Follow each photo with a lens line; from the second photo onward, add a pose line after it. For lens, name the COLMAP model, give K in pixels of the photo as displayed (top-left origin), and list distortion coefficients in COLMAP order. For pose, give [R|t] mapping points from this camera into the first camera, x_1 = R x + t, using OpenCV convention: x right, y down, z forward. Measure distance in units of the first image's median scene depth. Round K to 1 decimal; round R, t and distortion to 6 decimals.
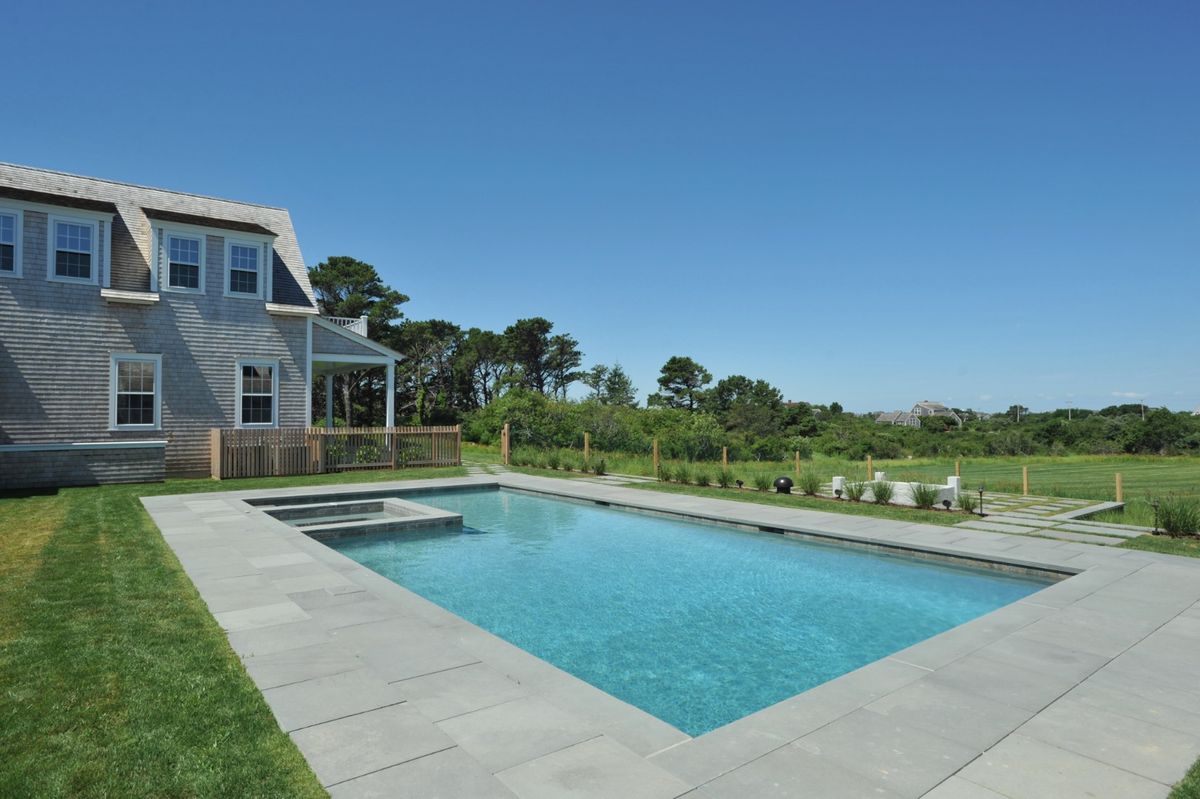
lens RADIAL K [[689.7, 0, 600.0], [0, 689.7, 399.5], [0, 0, 1]] dist [-0.081880, 0.000003]
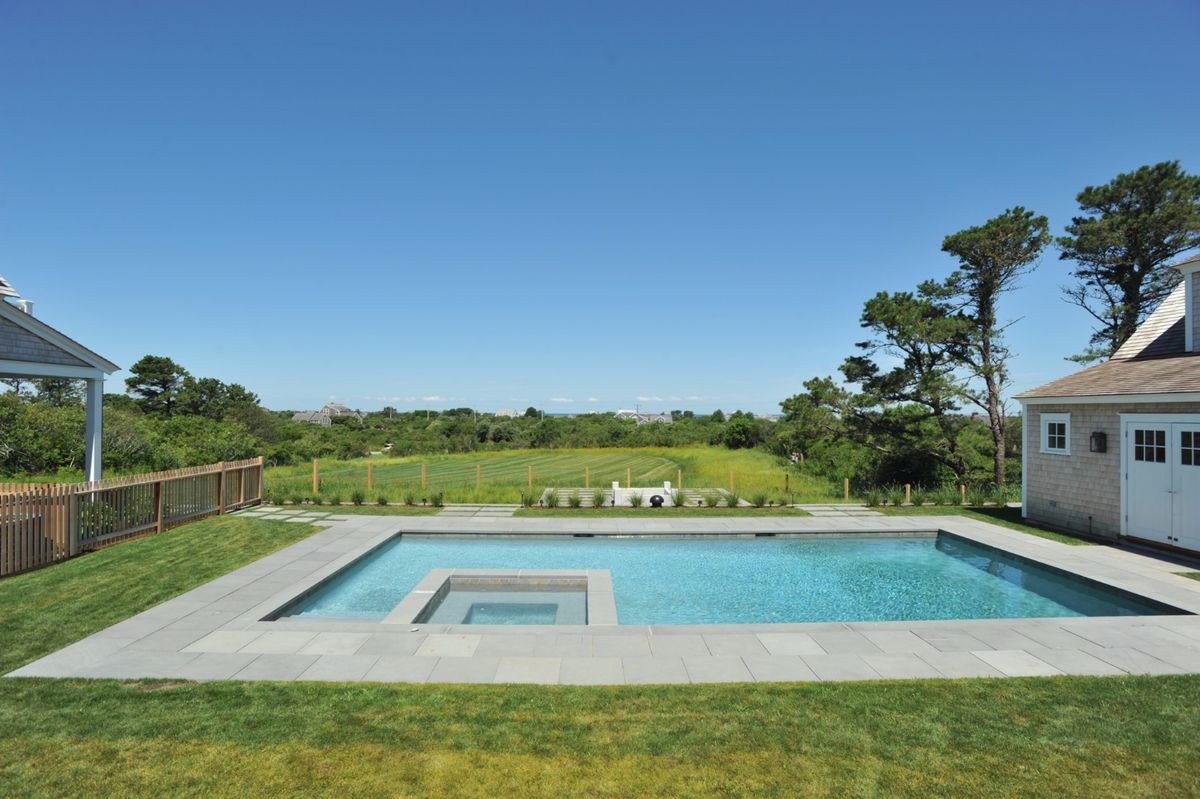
lens RADIAL K [[574.6, 0, 600.0], [0, 574.6, 399.5], [0, 0, 1]] dist [-0.002991, -0.000372]
pose [[0.586482, 0.030335, 0.809394, -0.152254], [-0.032413, 0.999377, -0.013969, -0.012950], [-0.809314, -0.018042, 0.587100, 0.077947]]
